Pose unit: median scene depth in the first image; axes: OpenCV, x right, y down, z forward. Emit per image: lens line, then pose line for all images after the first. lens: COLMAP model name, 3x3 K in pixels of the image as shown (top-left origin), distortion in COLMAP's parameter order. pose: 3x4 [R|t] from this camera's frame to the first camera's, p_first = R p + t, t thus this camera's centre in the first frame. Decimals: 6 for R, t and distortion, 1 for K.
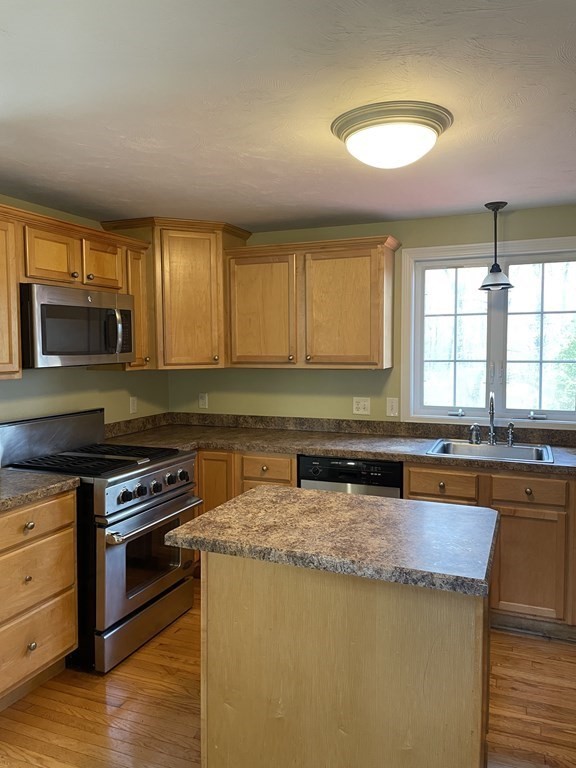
lens RADIAL K [[575.9, 0, 287.0], [0, 575.9, 379.4], [0, 0, 1]] dist [0.081672, -0.104285]
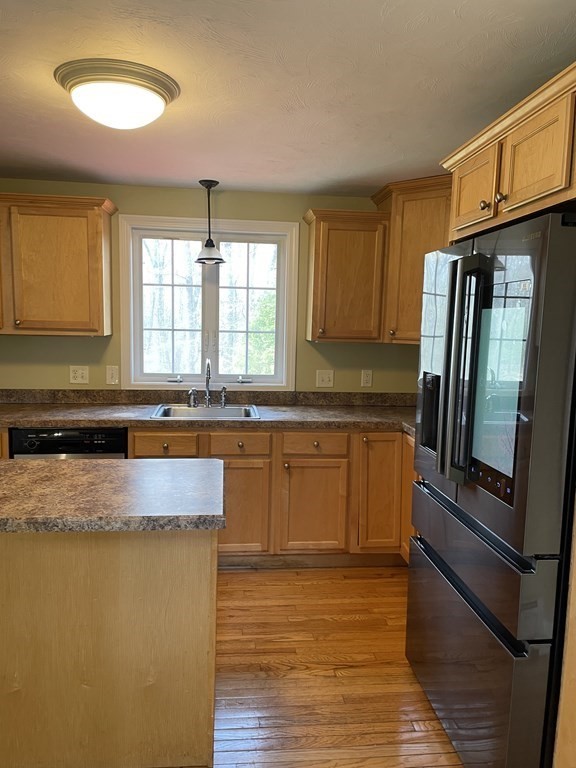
lens RADIAL K [[575.9, 0, 282.6], [0, 575.9, 387.9], [0, 0, 1]] dist [0.081672, -0.104285]
pose [[0.879159, -0.029684, 0.475603, -0.042138], [0.000944, 0.998165, 0.060553, 0.011925], [-0.476527, -0.052787, 0.877574, -0.018865]]
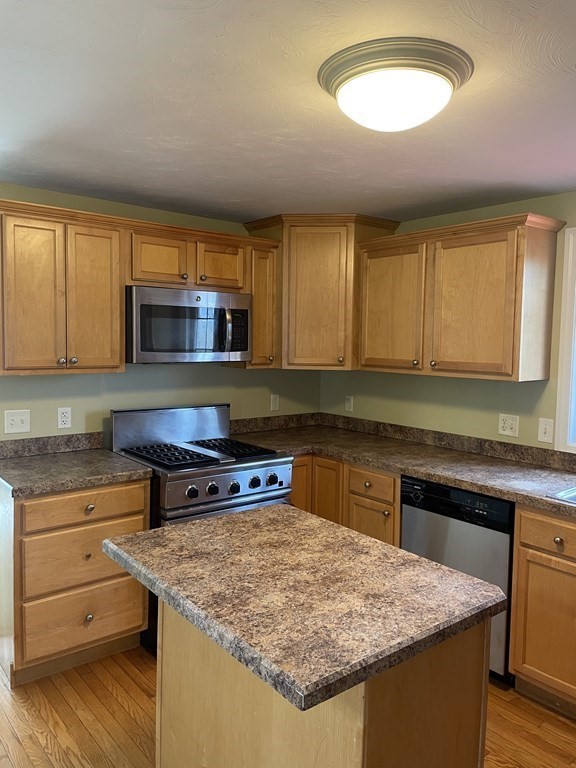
lens RADIAL K [[575.9, 0, 288.0], [0, 575.9, 378.5], [0, 0, 1]] dist [0.081672, -0.104285]
pose [[0.880293, 0.054626, -0.471276, 0.294683], [-0.051809, 0.998477, 0.018960, -0.023462], [0.471594, 0.007726, 0.881782, 0.160029]]
